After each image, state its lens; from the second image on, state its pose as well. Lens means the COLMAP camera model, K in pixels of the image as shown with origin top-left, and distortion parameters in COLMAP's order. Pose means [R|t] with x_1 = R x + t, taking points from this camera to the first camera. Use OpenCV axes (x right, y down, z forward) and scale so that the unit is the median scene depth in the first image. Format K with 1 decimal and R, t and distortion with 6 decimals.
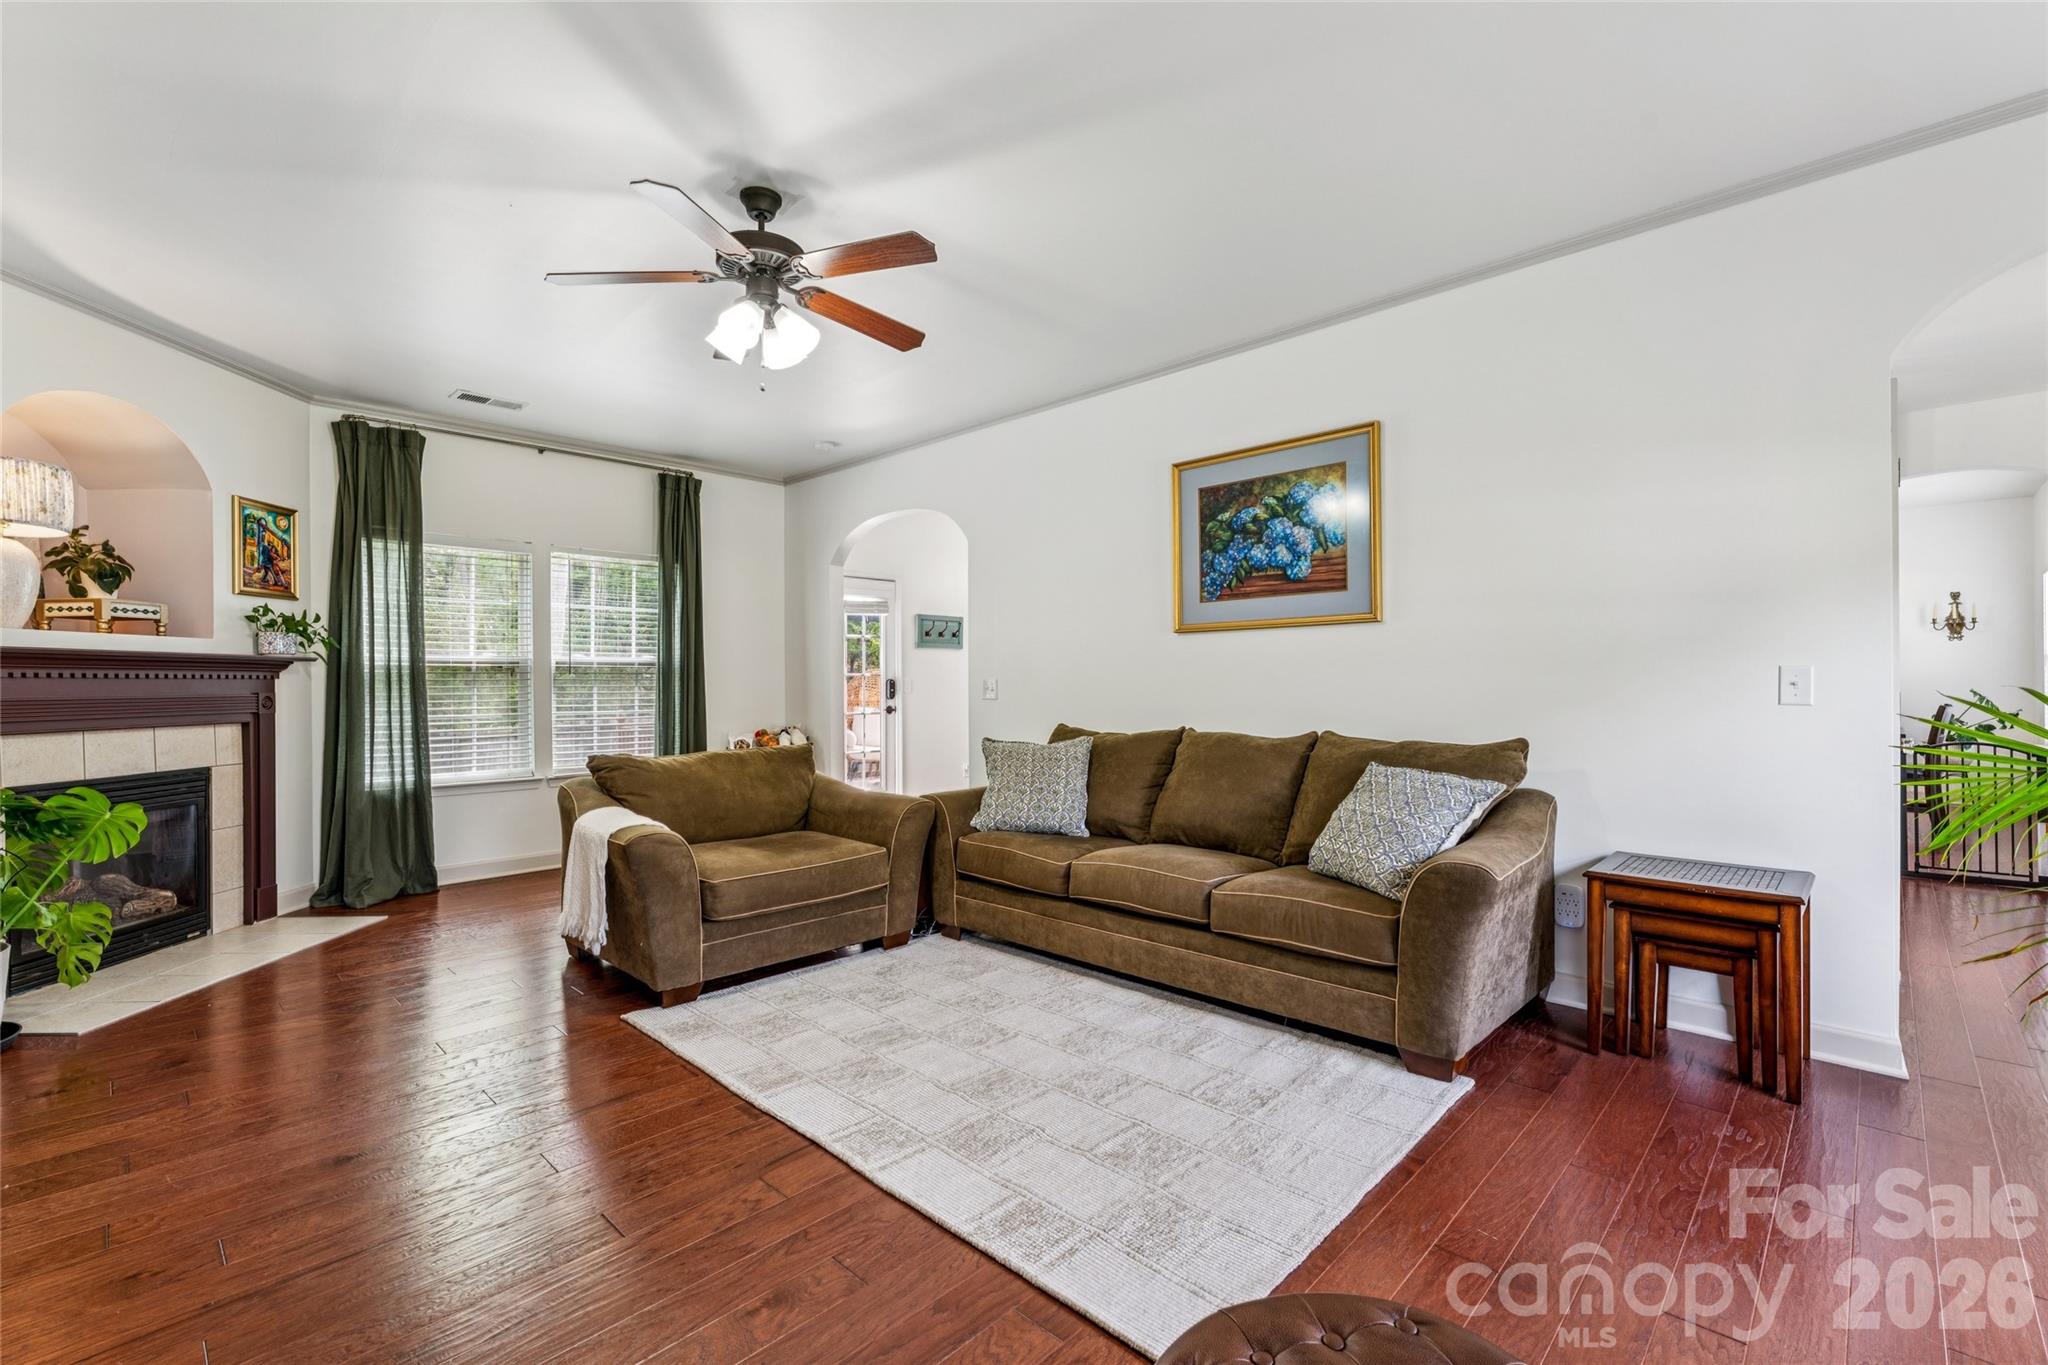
lens RADIAL K [[894.3, 0, 1019.3], [0, 894.3, 681.5], [0, 0, 1]] dist [0.004312, 0.000265]
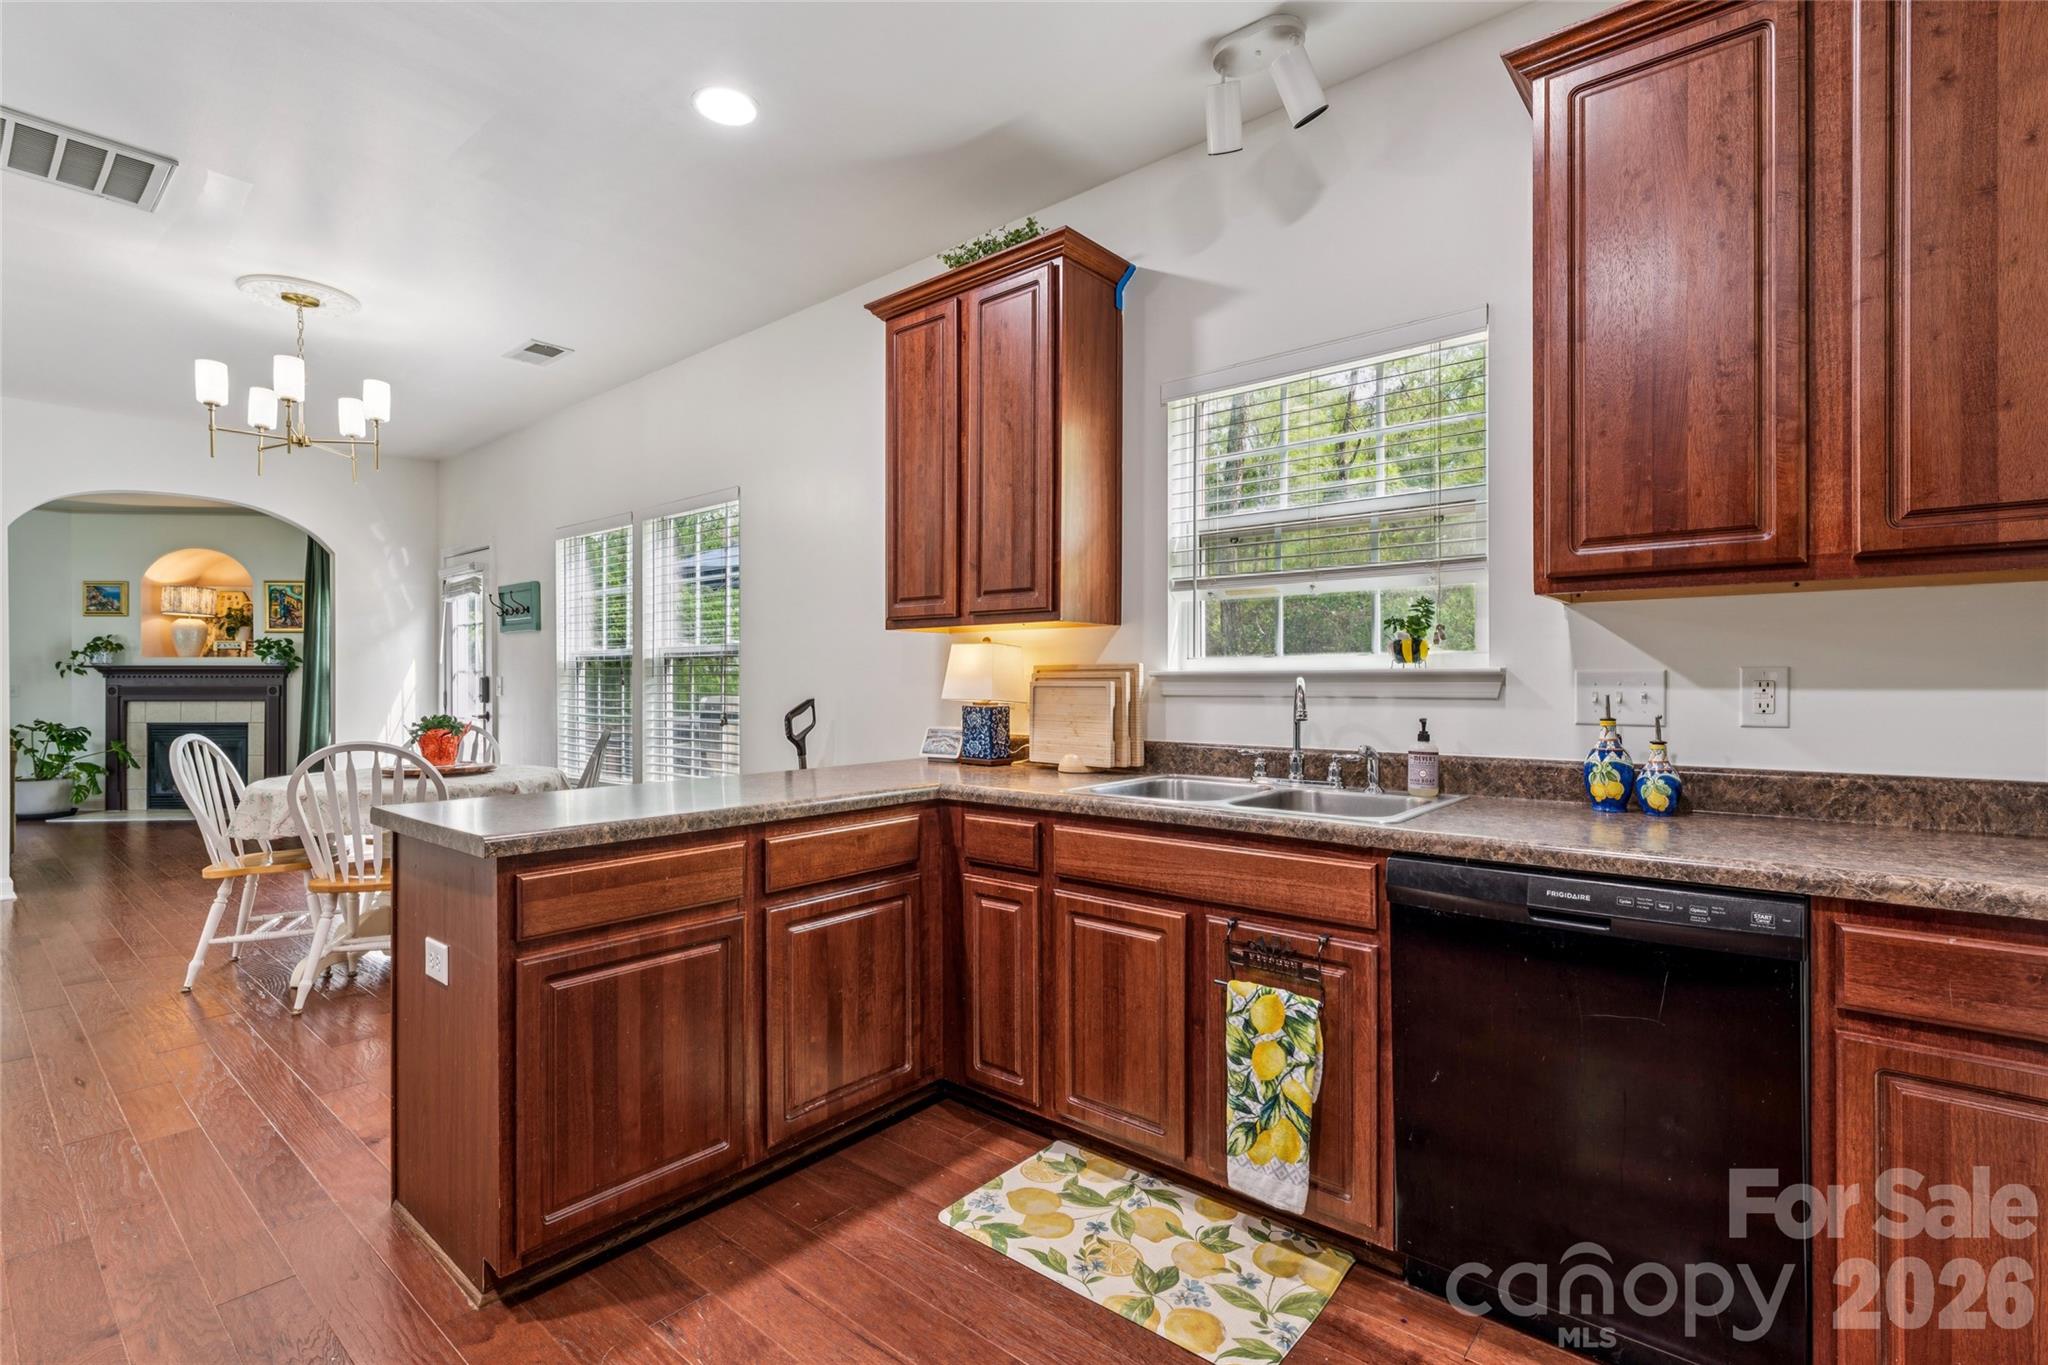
lens RADIAL K [[927.9, 0, 1022.5], [0, 927.9, 677.1], [0, 0, 1]] dist [0.000694, 0.000165]
pose [[0.070438, 0.006426, -0.997495, 1.249359], [-0.000486, 0.999979, 0.006408, -0.018490], [0.997516, 0.000033, 0.070439, 2.575046]]
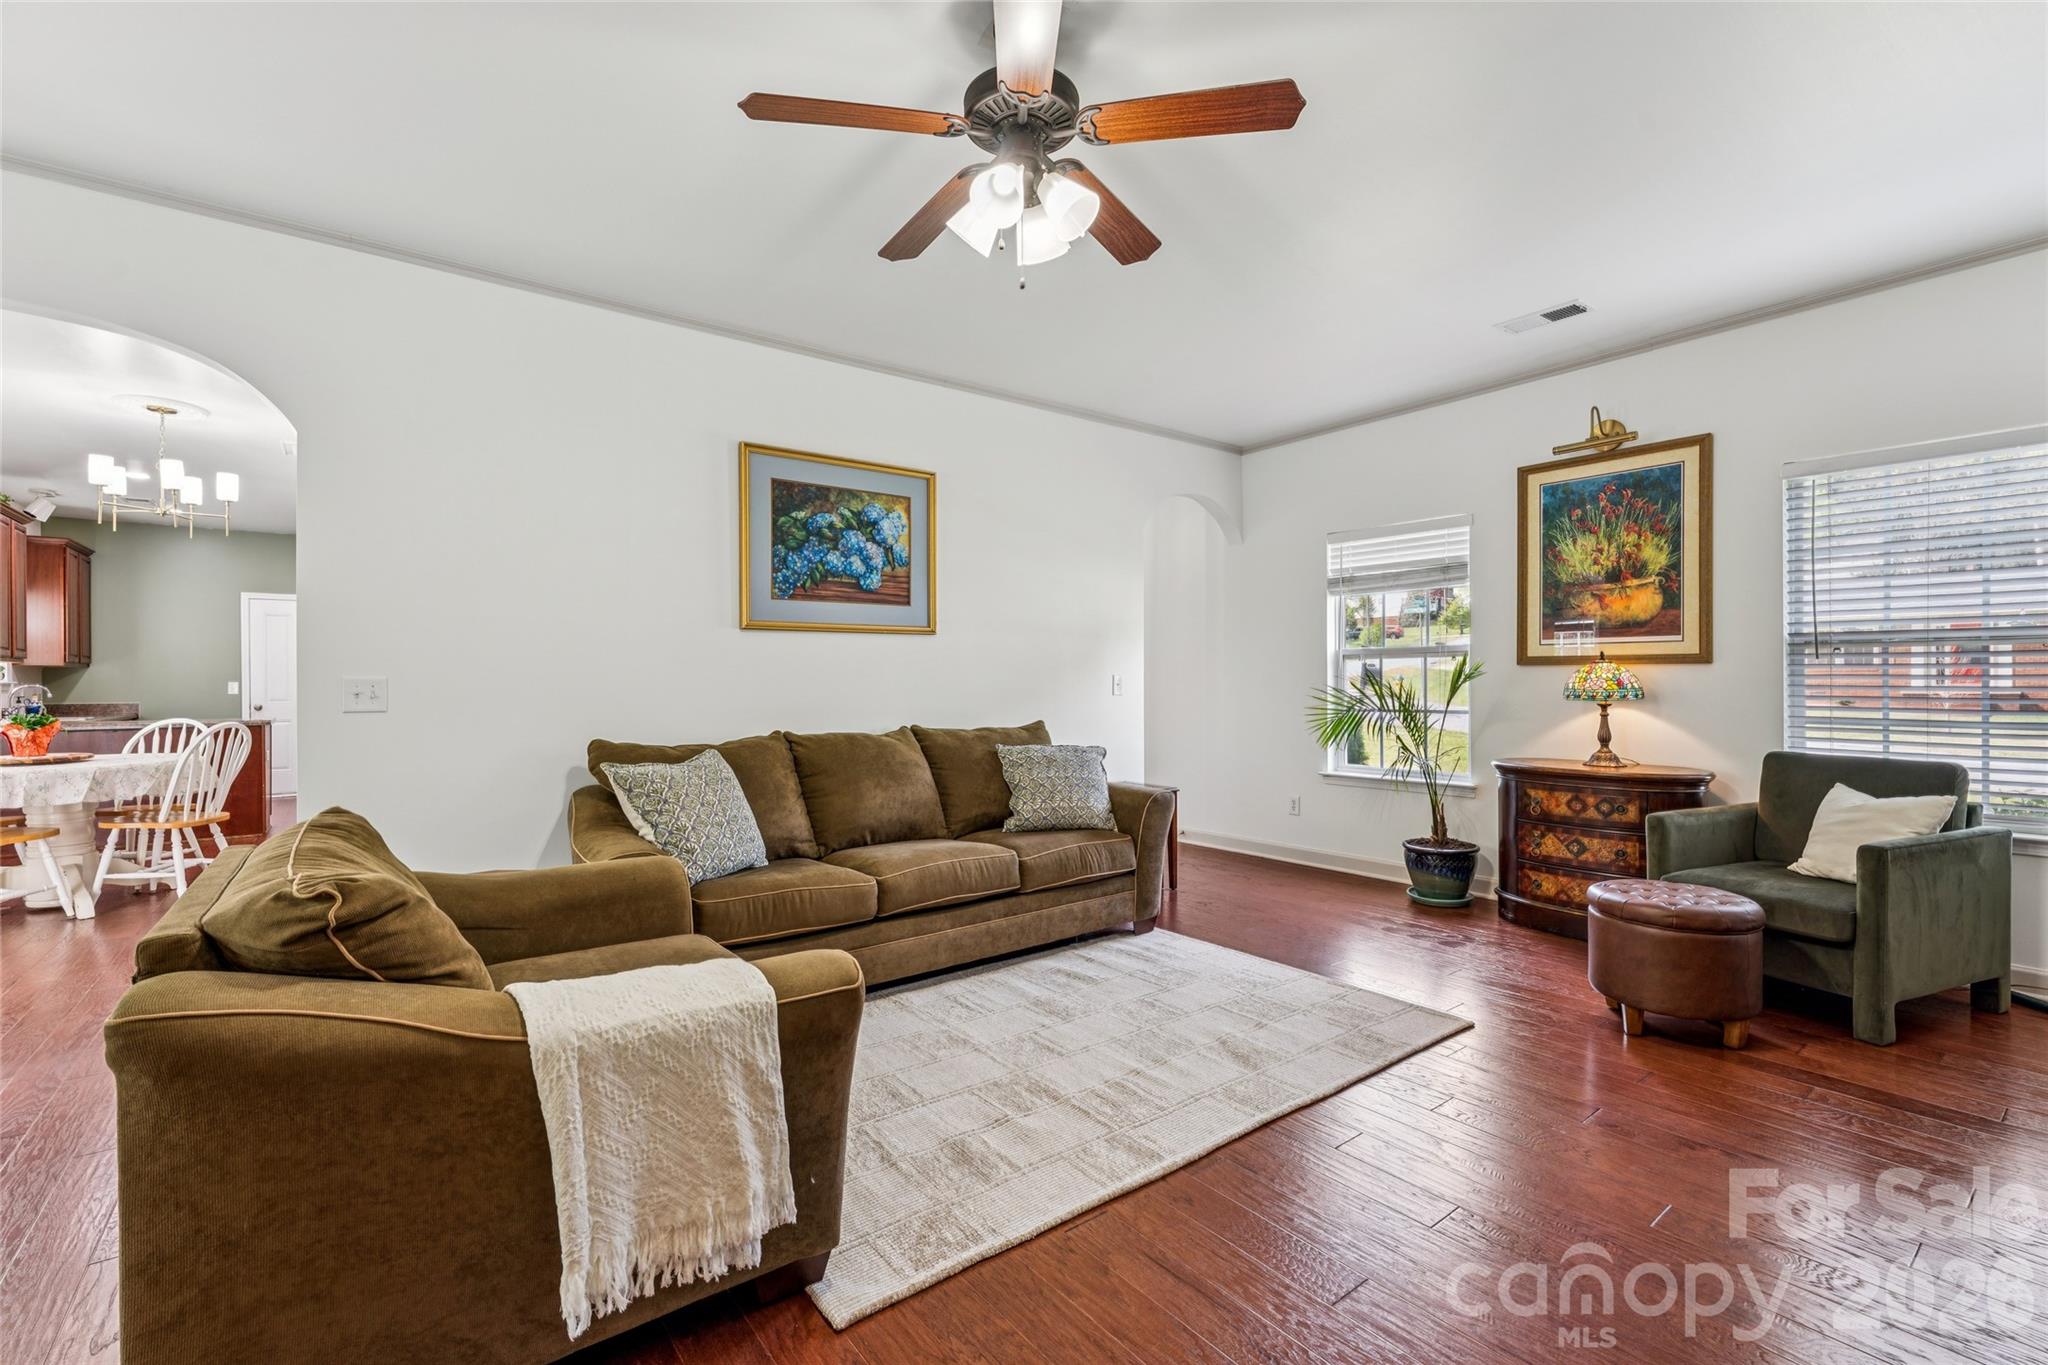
lens RADIAL K [[894.3, 0, 1022.5], [0, 894.3, 676.5], [0, 0, 1]] dist [0.004312, 0.000265]
pose [[0.141562, 0.011876, 0.989858, -0.712390], [0.003227, 0.999917, -0.012458, 0.006455], [-0.989924, 0.004958, 0.141512, 0.620682]]
